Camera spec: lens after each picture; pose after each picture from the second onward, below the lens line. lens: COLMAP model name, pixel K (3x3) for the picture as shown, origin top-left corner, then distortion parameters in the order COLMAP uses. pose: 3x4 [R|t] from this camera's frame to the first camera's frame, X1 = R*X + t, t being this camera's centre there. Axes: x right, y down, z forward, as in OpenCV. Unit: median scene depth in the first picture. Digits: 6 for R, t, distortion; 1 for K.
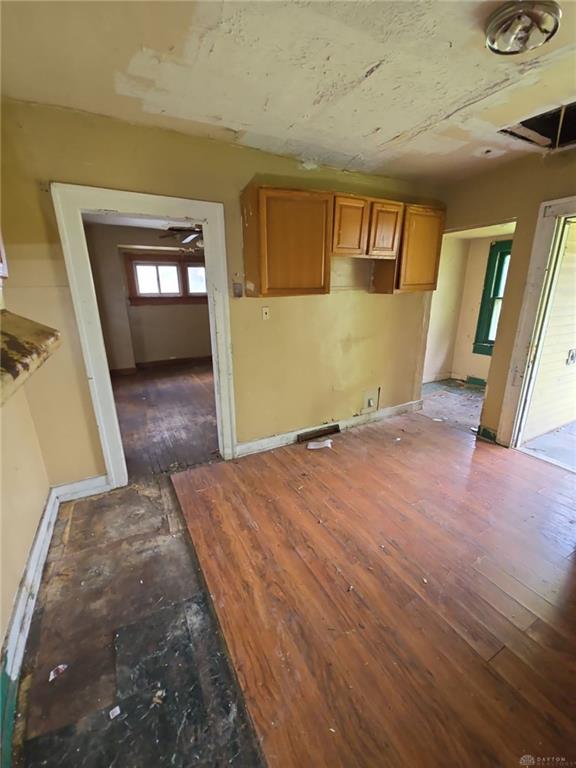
lens RADIAL K [[313.5, 0, 282.3], [0, 313.5, 382.8], [0, 0, 1]] dist [-0.000783, -0.000378]
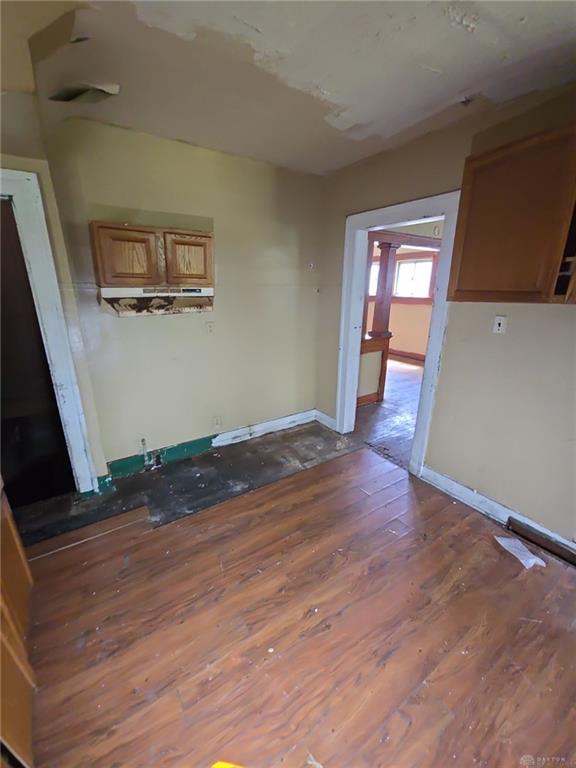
lens RADIAL K [[313.5, 0, 282.3], [0, 313.5, 382.8], [0, 0, 1]] dist [-0.000783, -0.000378]
pose [[0.092469, 0.306421, -0.947394, 0.991968], [-0.289214, 0.918716, 0.268917, -0.235087], [0.952788, 0.249133, 0.173574, 0.690198]]
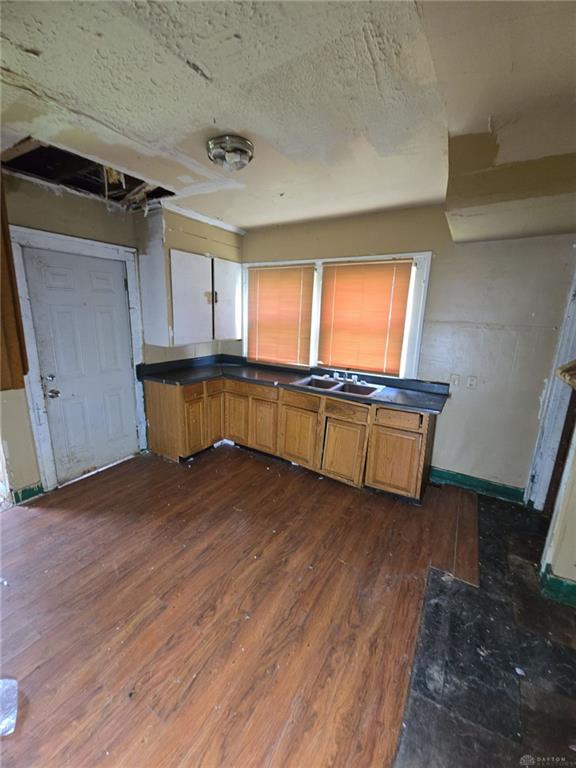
lens RADIAL K [[313.5, 0, 282.3], [0, 313.5, 382.8], [0, 0, 1]] dist [-0.000783, -0.000378]
pose [[-0.517889, -0.202758, 0.831072, -0.569912], [0.224704, 0.905147, 0.360855, -0.447818], [-0.825409, 0.373628, -0.423205, 1.271665]]
